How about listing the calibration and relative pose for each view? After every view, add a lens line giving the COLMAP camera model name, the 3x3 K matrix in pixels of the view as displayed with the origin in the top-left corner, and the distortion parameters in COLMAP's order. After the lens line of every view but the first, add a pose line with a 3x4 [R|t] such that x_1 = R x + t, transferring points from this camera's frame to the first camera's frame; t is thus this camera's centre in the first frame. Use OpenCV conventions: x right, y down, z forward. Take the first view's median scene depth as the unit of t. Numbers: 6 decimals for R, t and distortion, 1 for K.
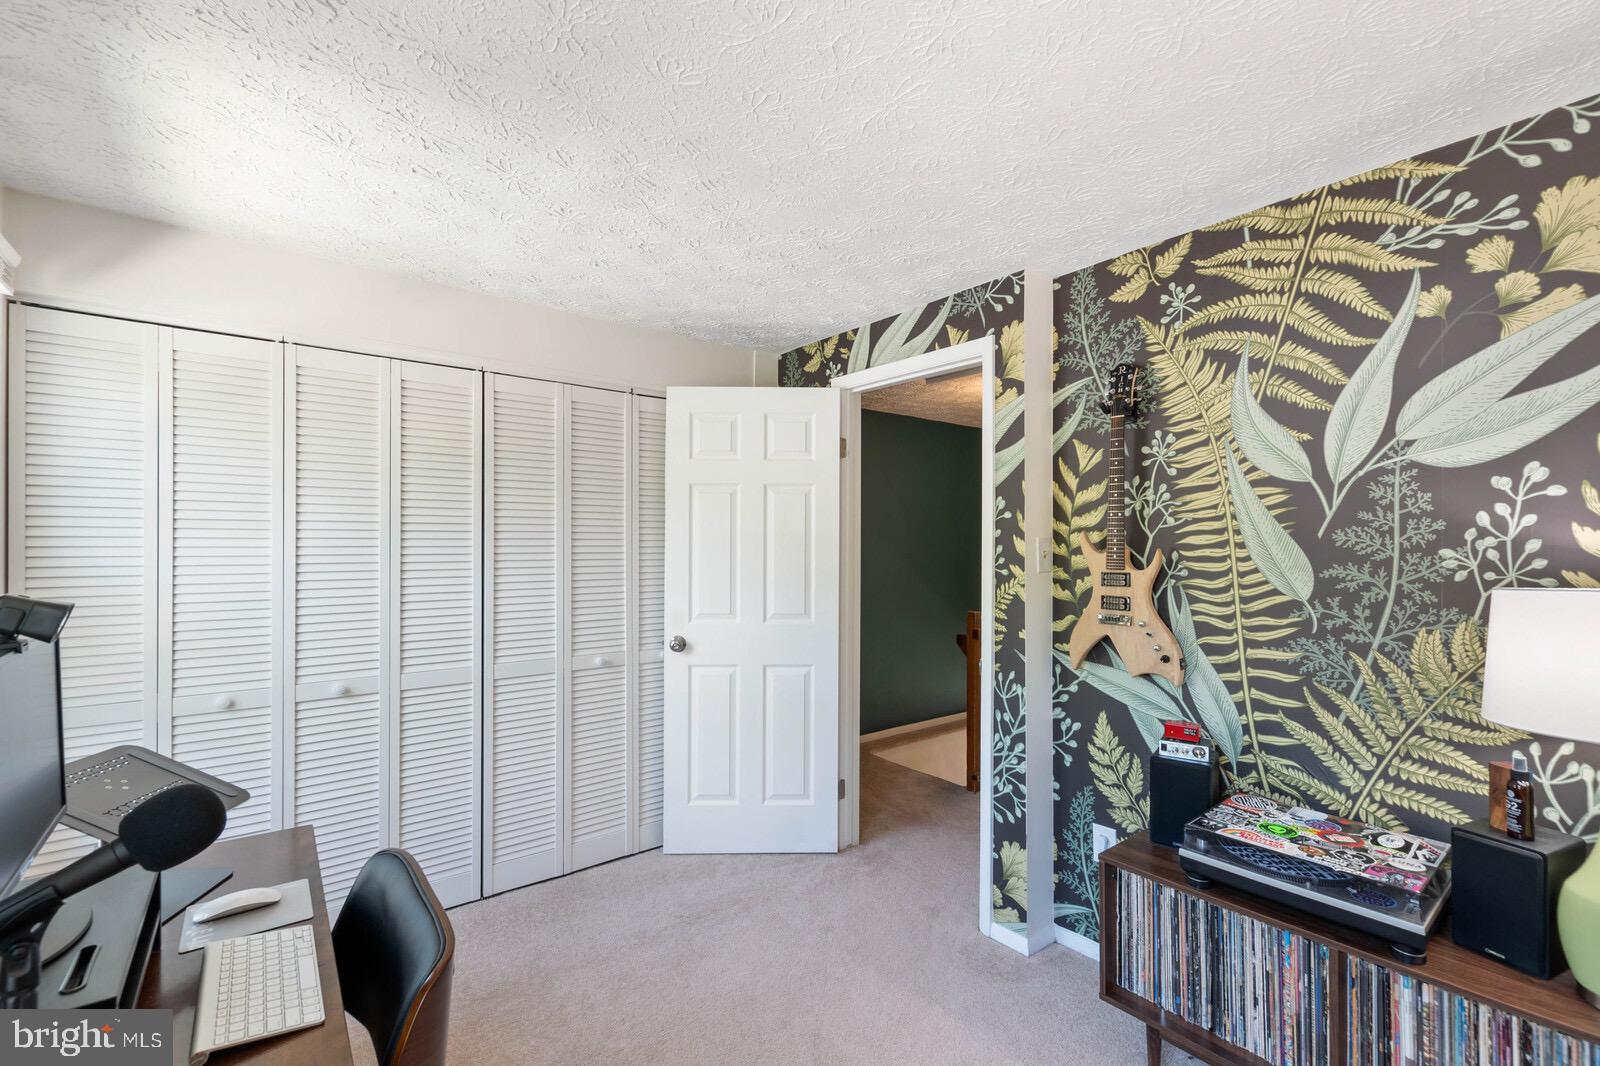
lens RADIAL K [[696.8, 0, 813.4], [0, 696.8, 540.4], [0, 0, 1]] dist [0.003959, -0.003229]
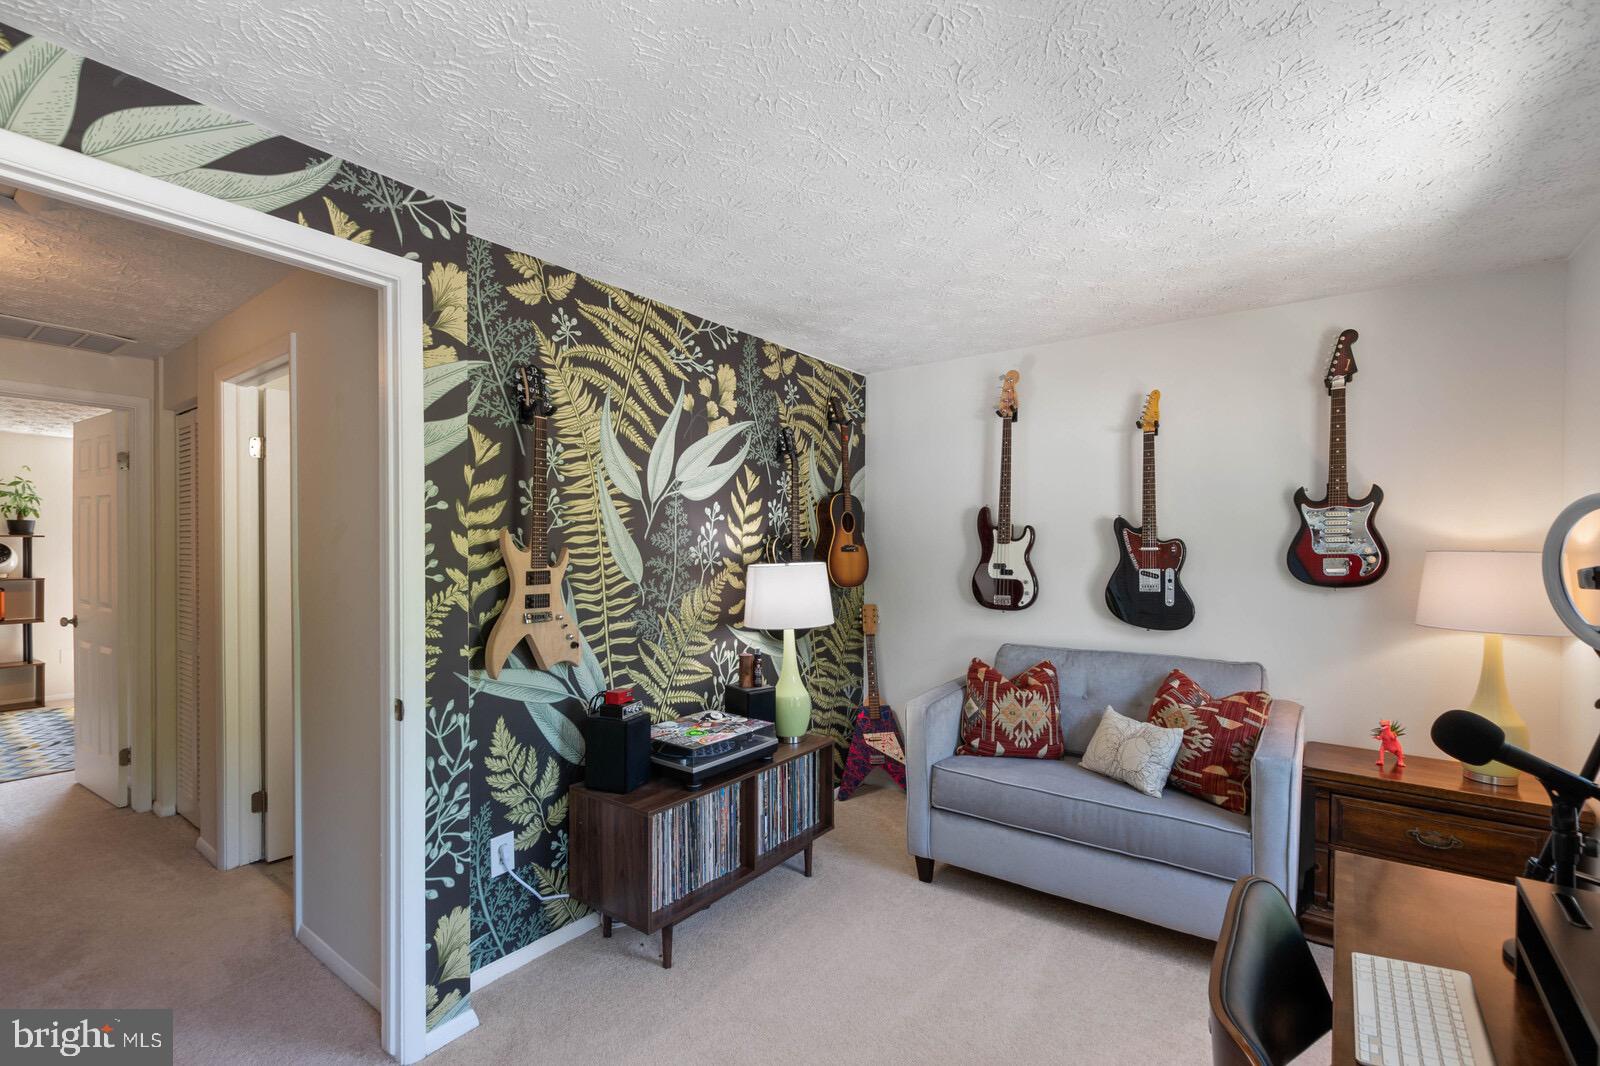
lens RADIAL K [[696.8, 0, 814.4], [0, 696.8, 547.8], [0, 0, 1]] dist [0.003959, -0.003229]
pose [[-0.258523, -0.009016, 0.965963, -0.735643], [-0.016293, 0.999855, 0.004972, 0.000773], [-0.965868, -0.014453, -0.258633, 0.987442]]
